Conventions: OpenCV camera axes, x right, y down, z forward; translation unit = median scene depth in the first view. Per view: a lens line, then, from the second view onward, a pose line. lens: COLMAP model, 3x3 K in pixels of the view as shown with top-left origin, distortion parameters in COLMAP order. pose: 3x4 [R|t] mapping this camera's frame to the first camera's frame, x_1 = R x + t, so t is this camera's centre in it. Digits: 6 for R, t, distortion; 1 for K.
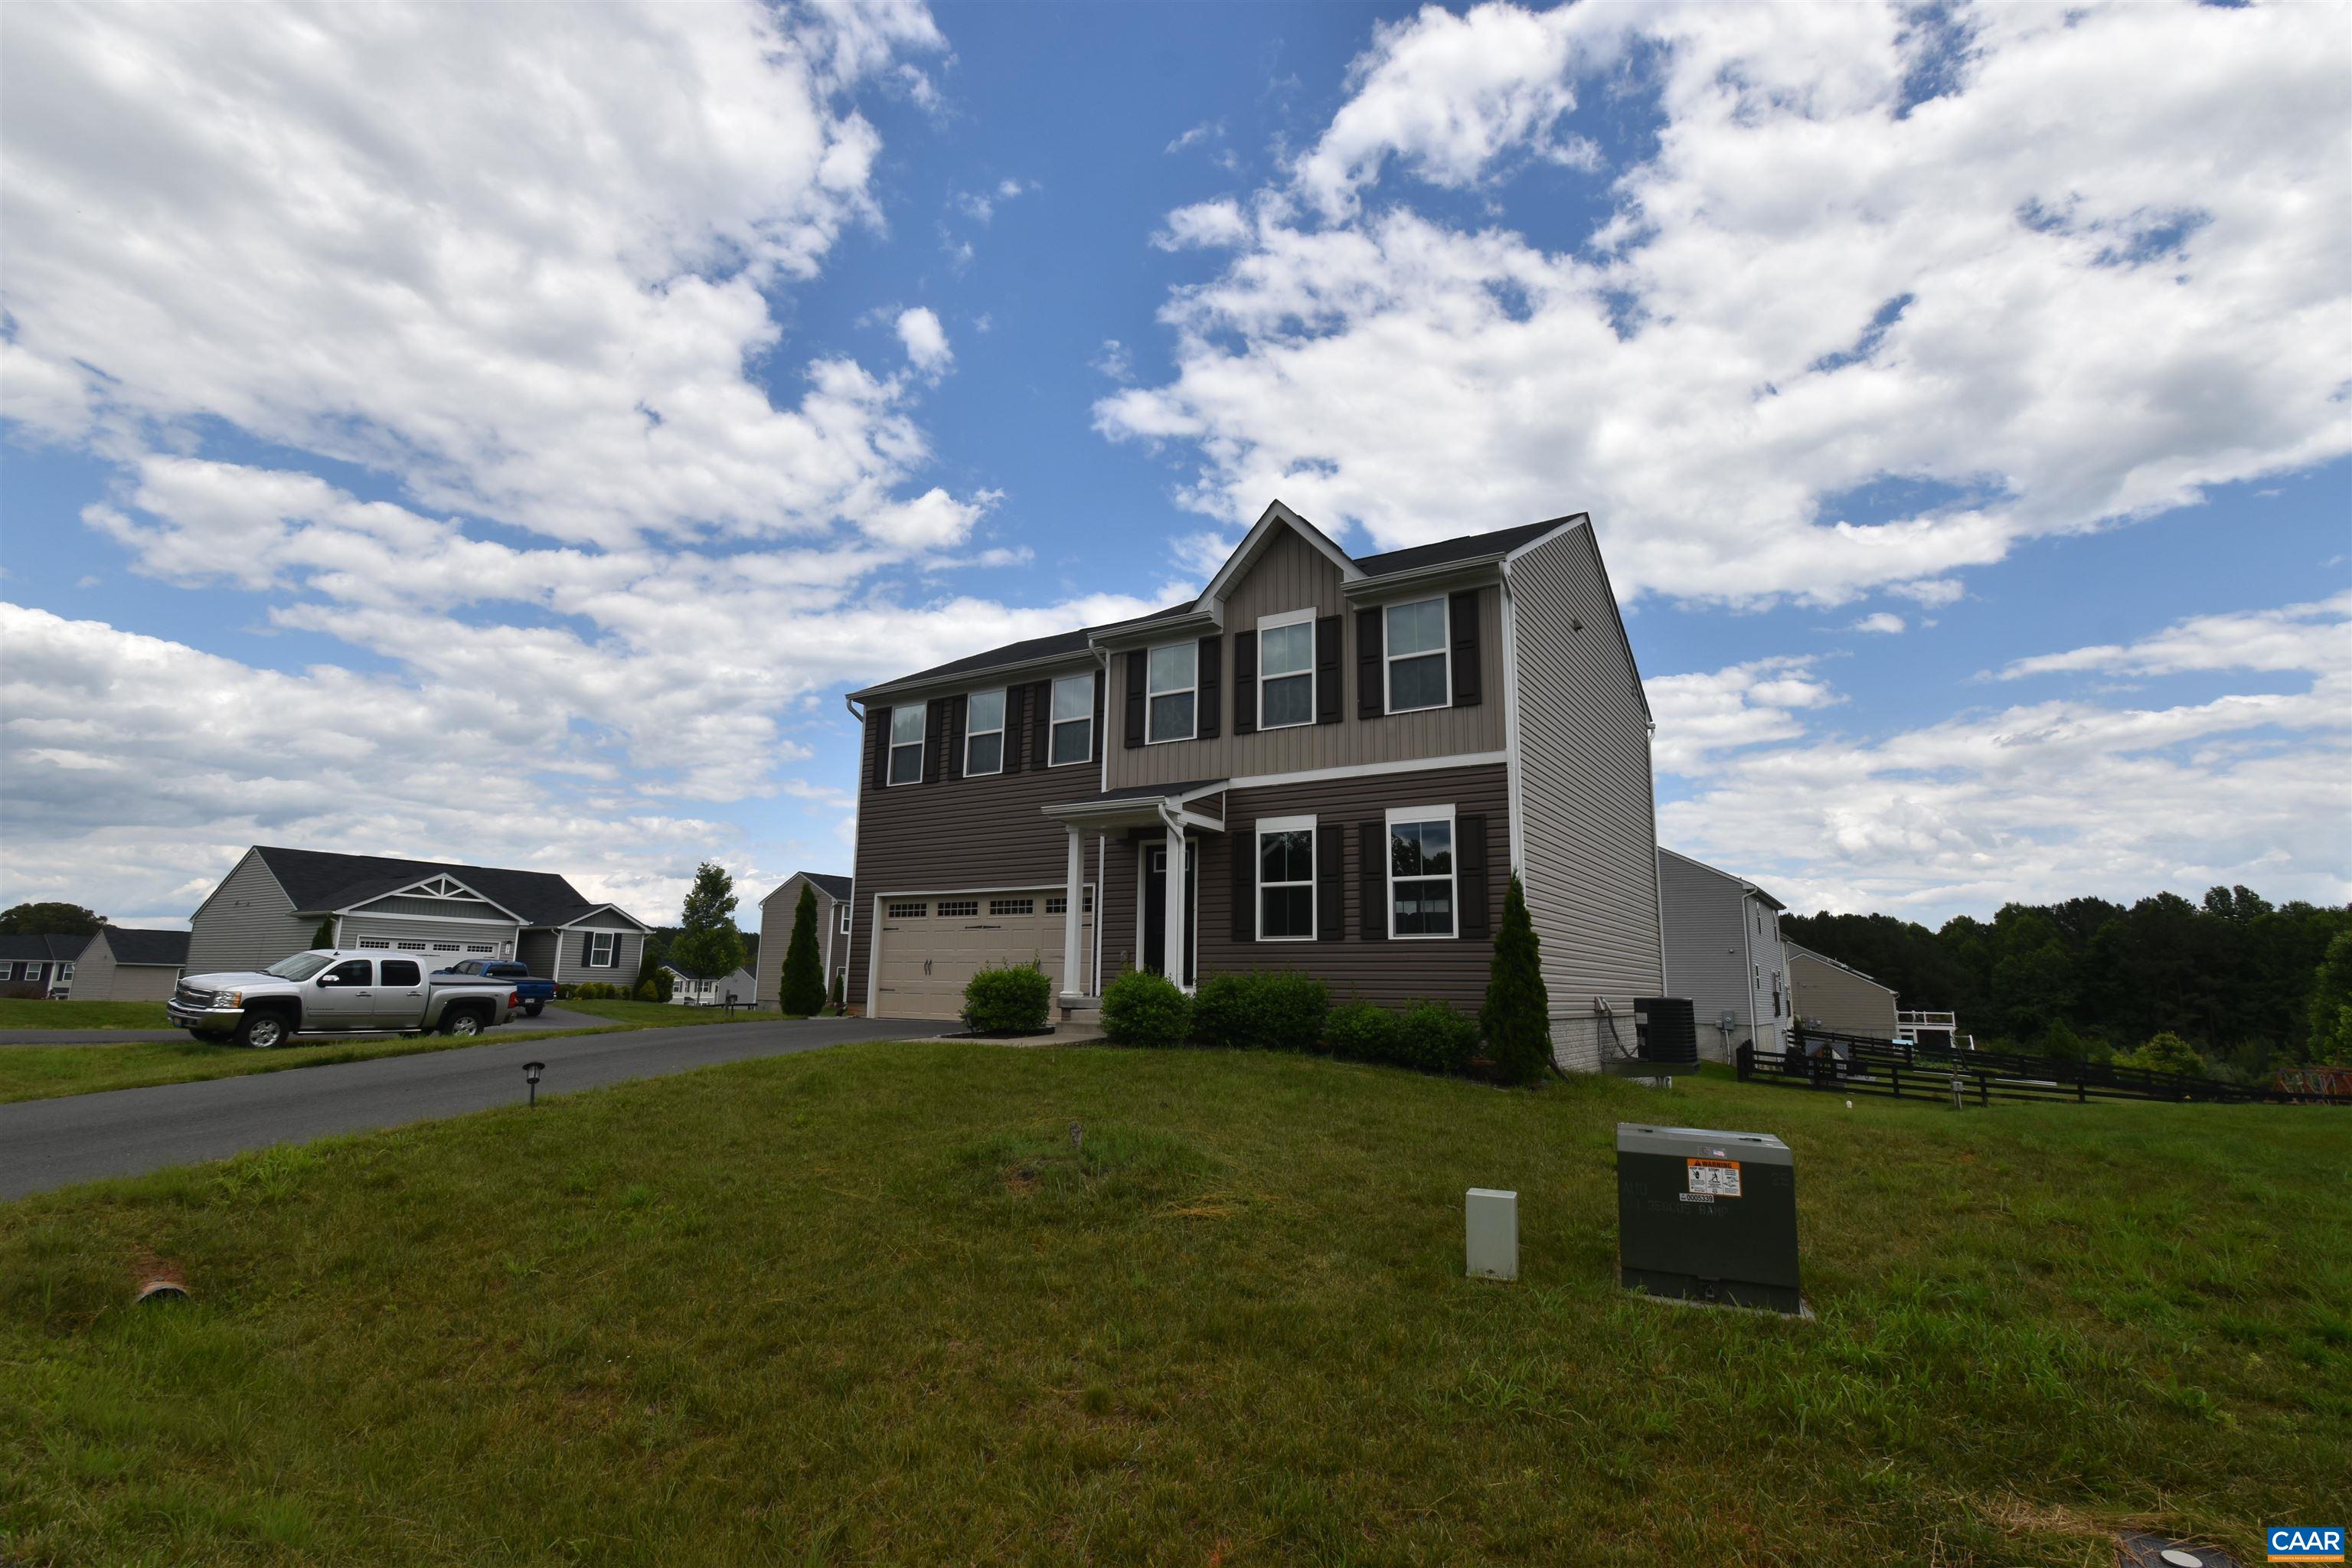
lens RADIAL K [[1139.1, 0, 1176.5], [0, 1139.1, 819.2], [0, 0, 1]] dist [-0.012582, -0.000189]
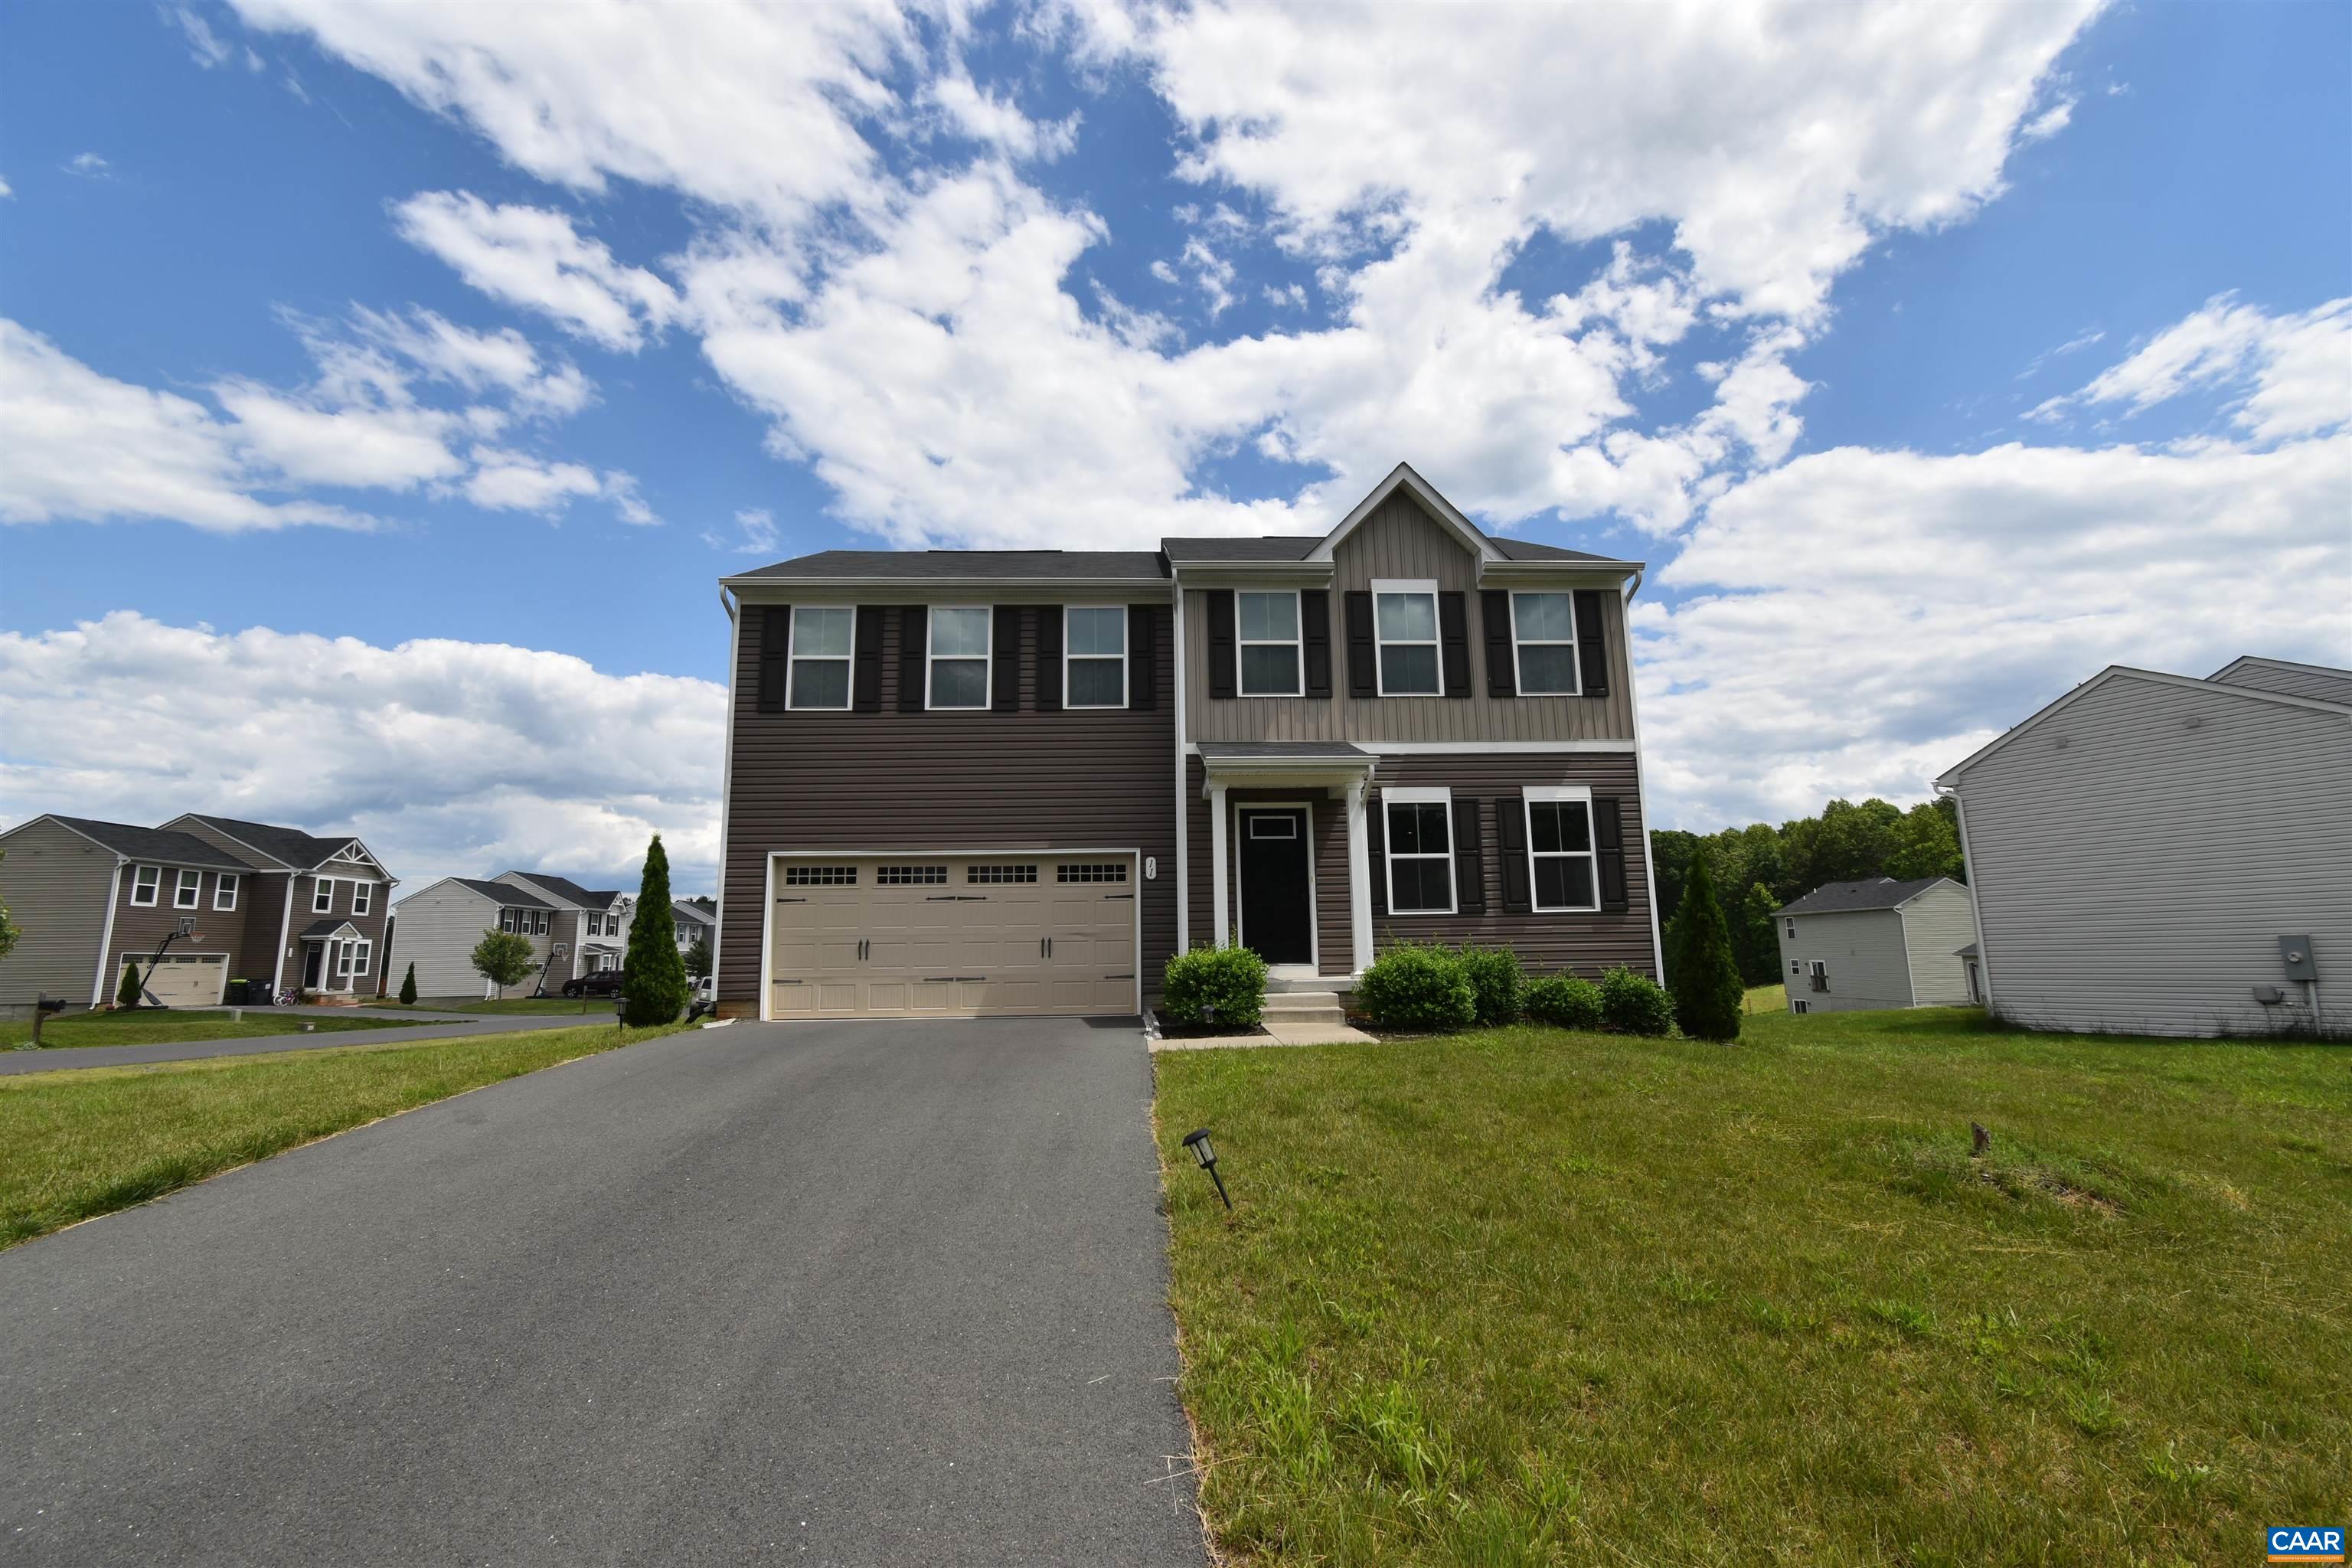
lens RADIAL K [[1028.6, 0, 1176.0], [0, 1028.6, 784.0], [0, 0, 1]] dist [0.002198, 0.000645]
pose [[0.816890, 0.074008, 0.572026, -0.452572], [-0.058834, 0.997253, -0.045006, 0.036854], [-0.573785, 0.003110, 0.819000, 0.309152]]
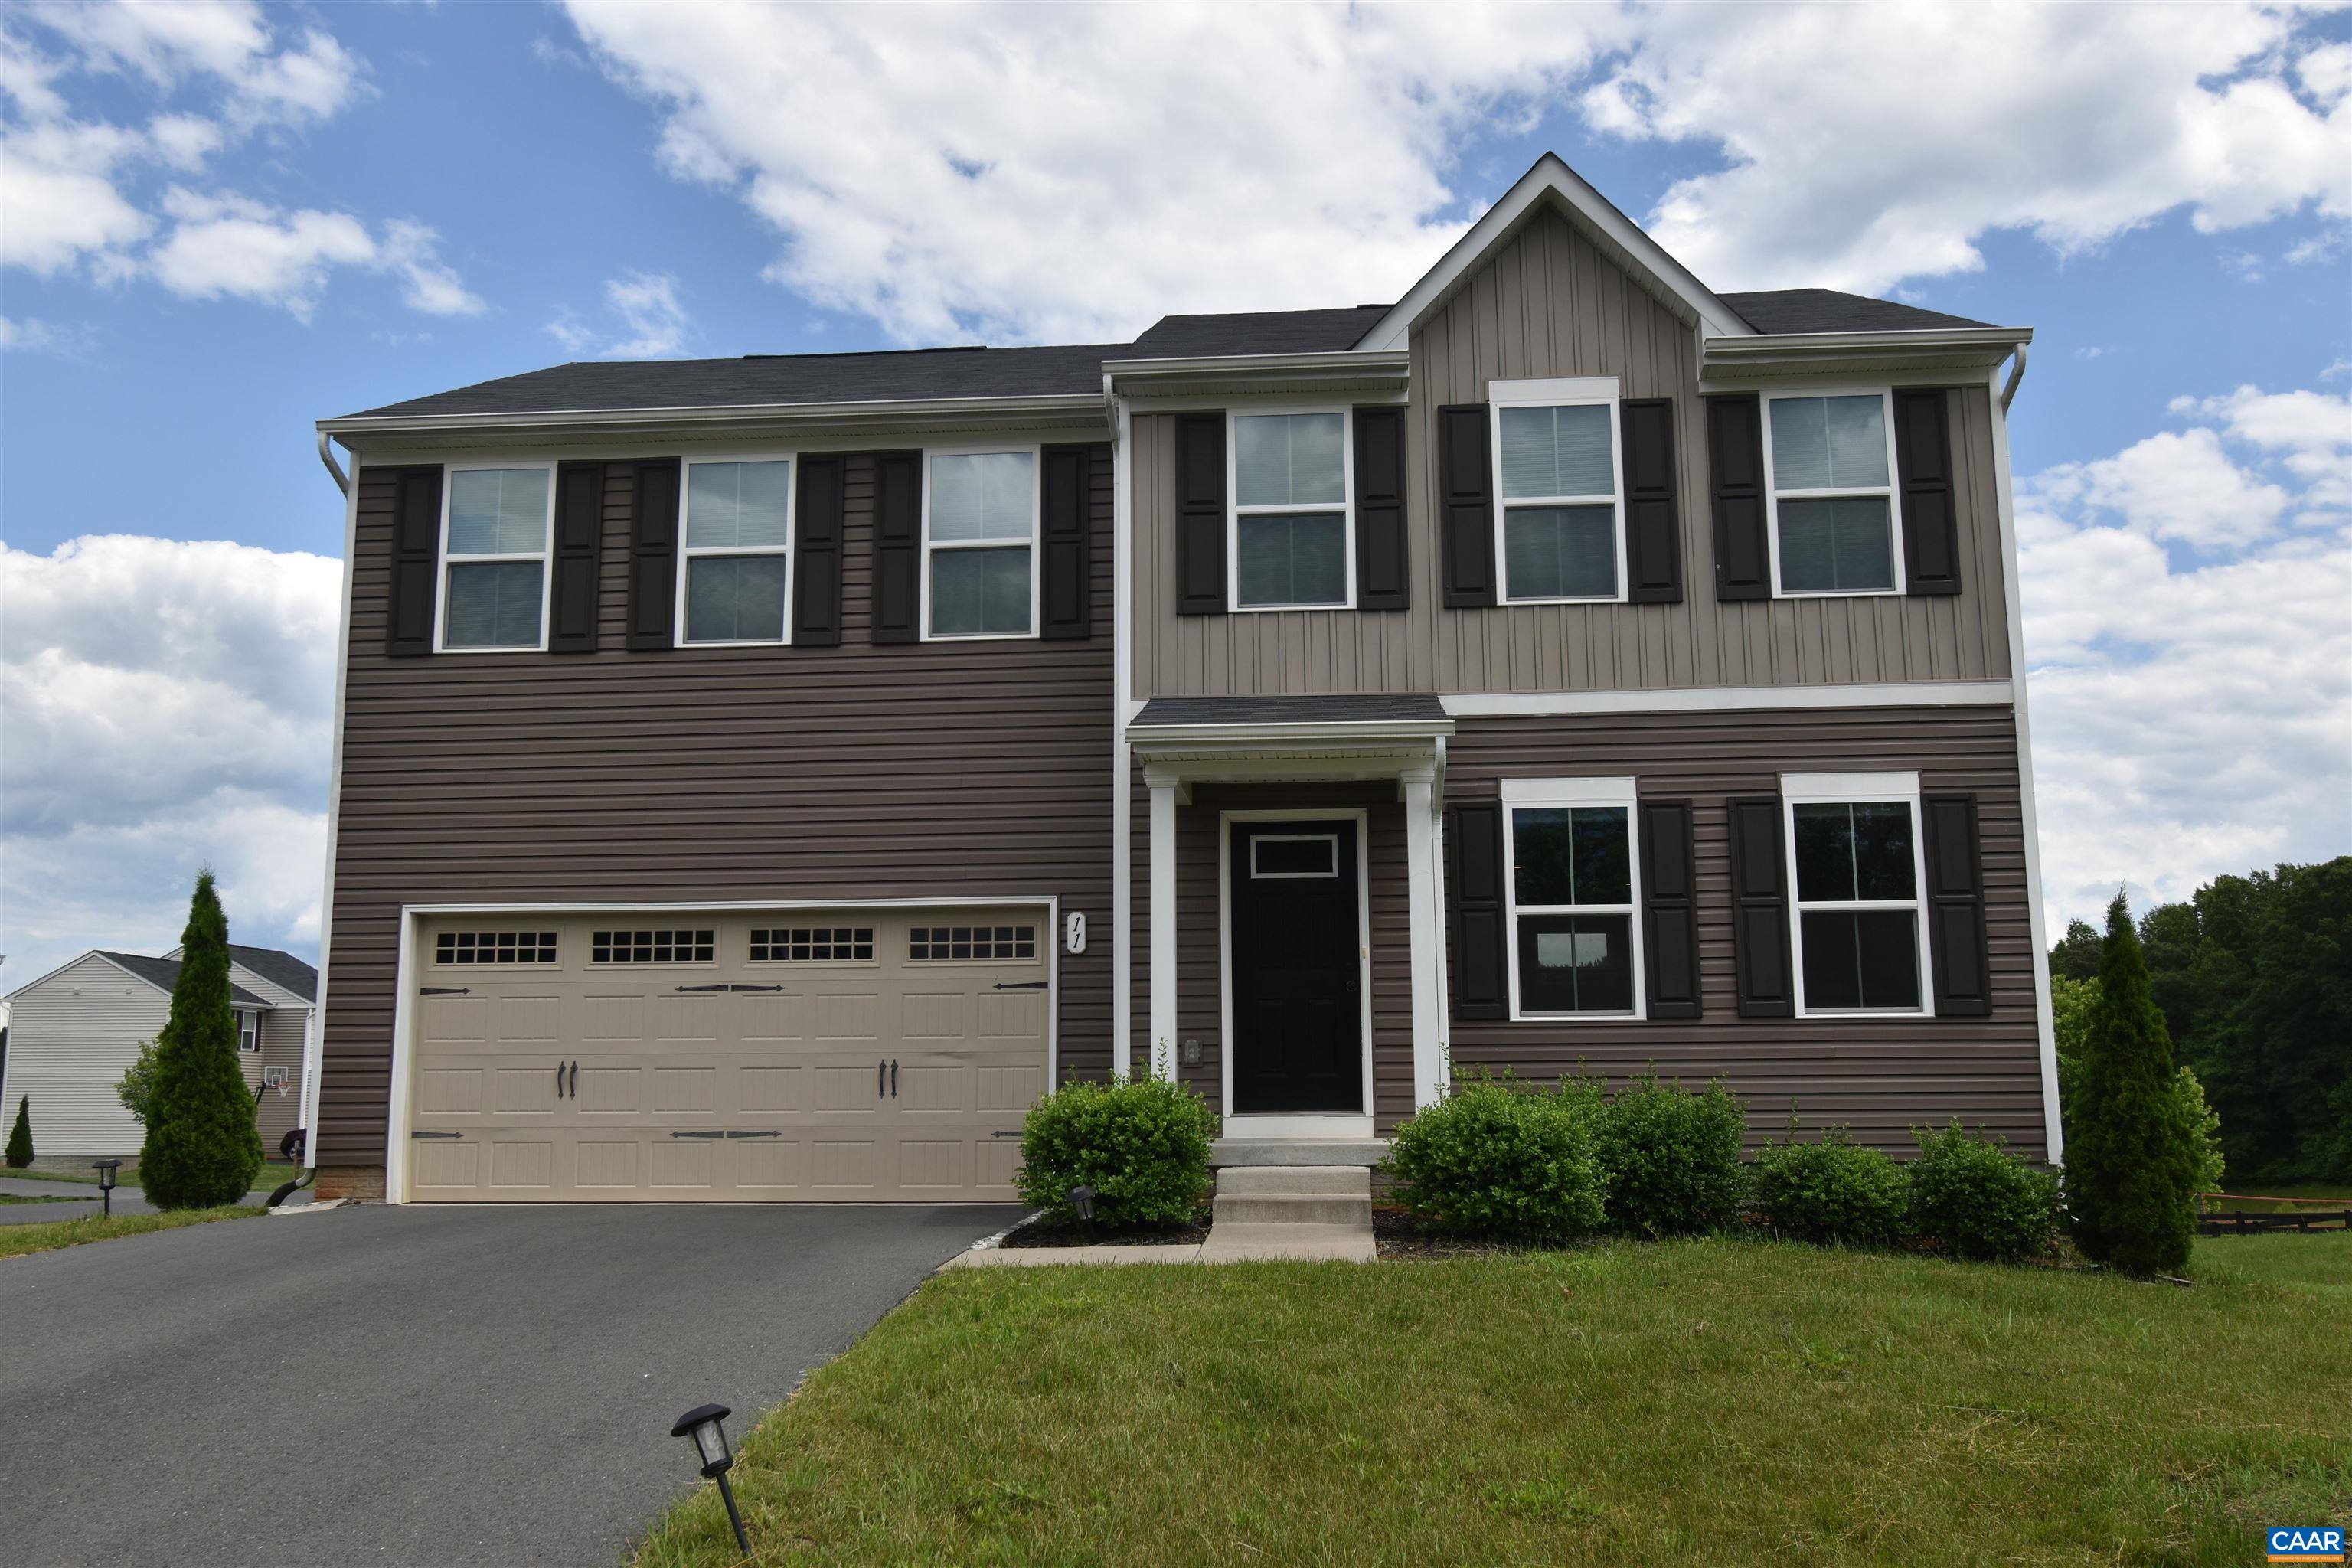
lens RADIAL K [[1951.2, 0, 1179.2], [0, 1951.2, 810.2], [0, 0, 1]] dist [0.004571, -0.006920]
pose [[0.881409, 0.055049, 0.469136, -0.366457], [-0.052593, 0.998447, -0.018347, 0.029469], [-0.469418, -0.008502, 0.882935, 0.241763]]
